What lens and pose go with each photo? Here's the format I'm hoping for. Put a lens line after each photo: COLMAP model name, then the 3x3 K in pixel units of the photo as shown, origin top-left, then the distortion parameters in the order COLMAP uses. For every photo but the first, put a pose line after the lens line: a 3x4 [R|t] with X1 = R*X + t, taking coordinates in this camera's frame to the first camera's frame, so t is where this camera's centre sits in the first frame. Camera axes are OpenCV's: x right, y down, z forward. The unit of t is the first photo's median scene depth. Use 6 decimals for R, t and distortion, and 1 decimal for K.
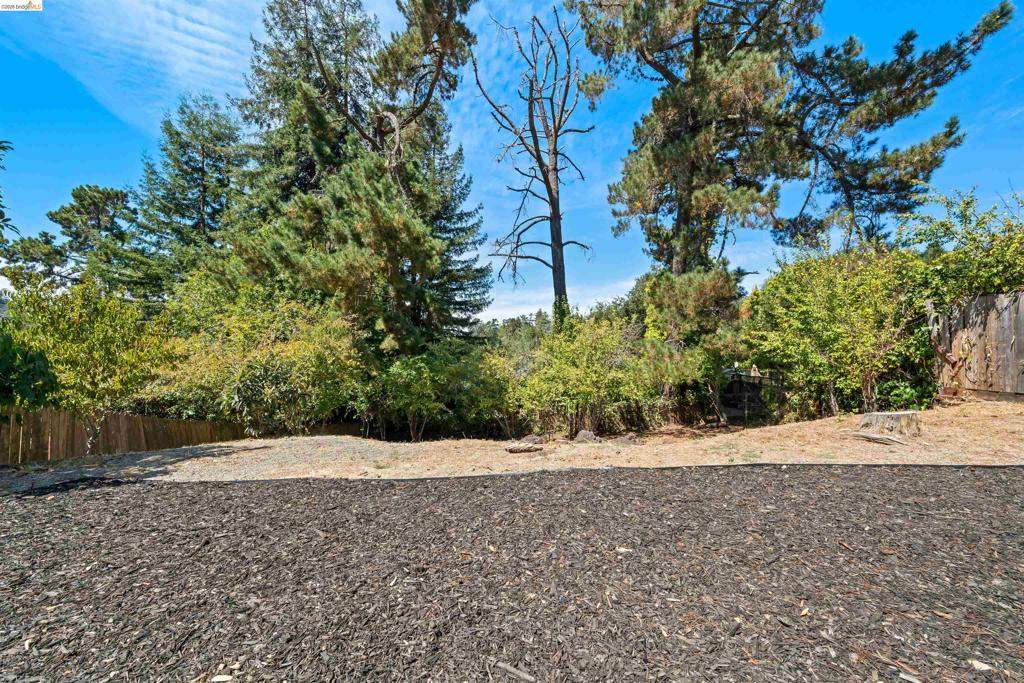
lens RADIAL K [[377.1, 0, 510.9], [0, 377.1, 347.1], [0, 0, 1]] dist [-0.000903, -0.000100]
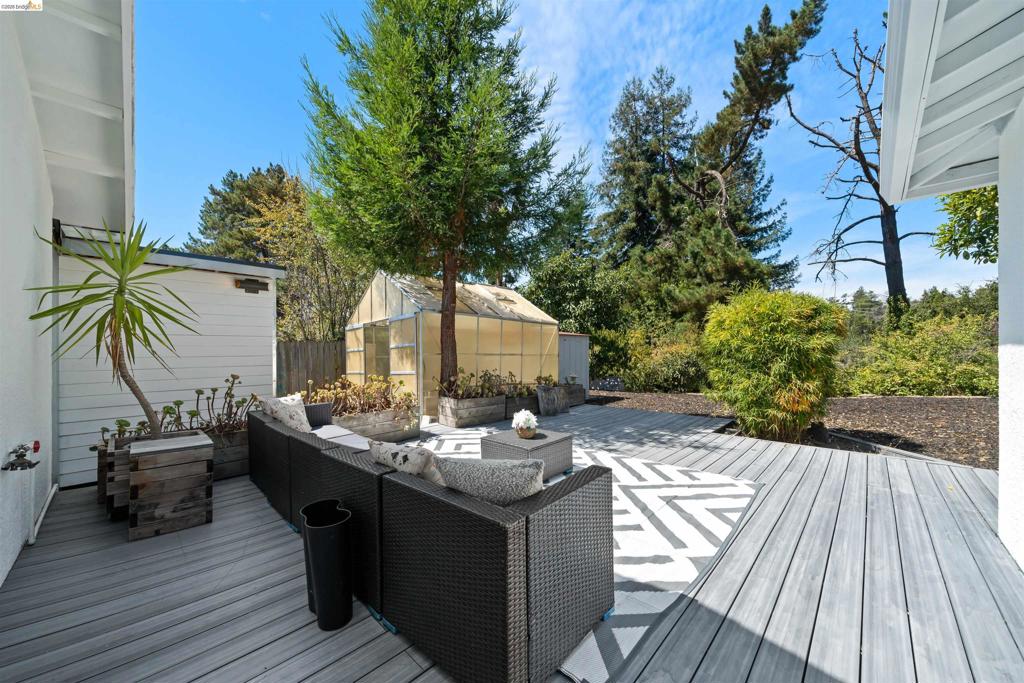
lens RADIAL K [[377.1, 0, 510.9], [0, 377.1, 347.1], [0, 0, 1]] dist [-0.000903, -0.000100]
pose [[0.781878, -0.013987, -0.623275, -0.053216], [0.020076, 0.999795, 0.002749, -0.011248], [0.623108, -0.014662, 0.781998, -0.465914]]
